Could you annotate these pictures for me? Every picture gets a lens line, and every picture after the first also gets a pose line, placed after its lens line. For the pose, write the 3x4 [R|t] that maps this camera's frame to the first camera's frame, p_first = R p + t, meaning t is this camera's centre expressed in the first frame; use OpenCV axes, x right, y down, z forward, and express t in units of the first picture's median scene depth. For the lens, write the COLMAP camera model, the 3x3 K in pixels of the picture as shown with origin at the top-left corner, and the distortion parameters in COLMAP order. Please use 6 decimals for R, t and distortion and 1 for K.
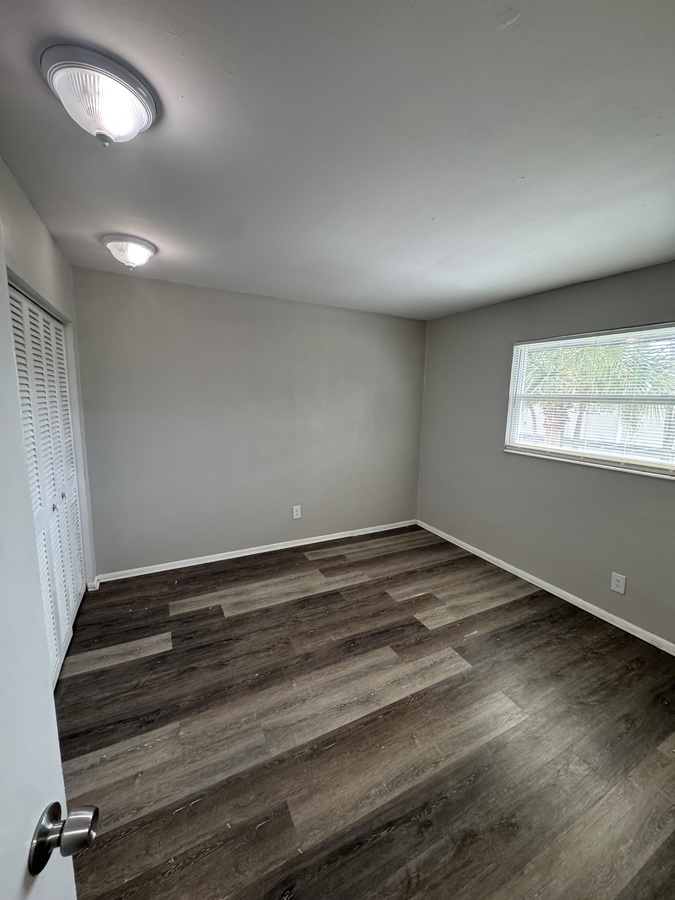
lens RADIAL K [[359.1, 0, 337.0], [0, 359.1, 448.1], [0, 0, 1]] dist [-0.003454, 0.000135]
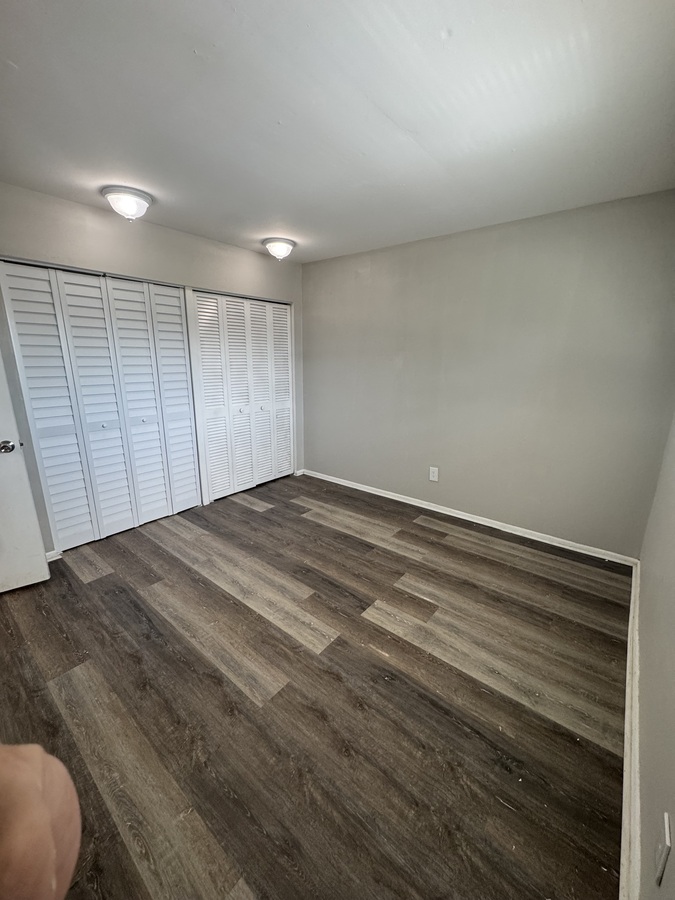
lens RADIAL K [[359.1, 0, 337.0], [0, 359.1, 448.1], [0, 0, 1]] dist [-0.003454, 0.000135]
pose [[0.398648, 0.206906, -0.893459, 0.831069], [-0.130644, 0.977095, 0.167982, -0.016035], [0.907751, 0.049759, 0.416548, 0.518536]]
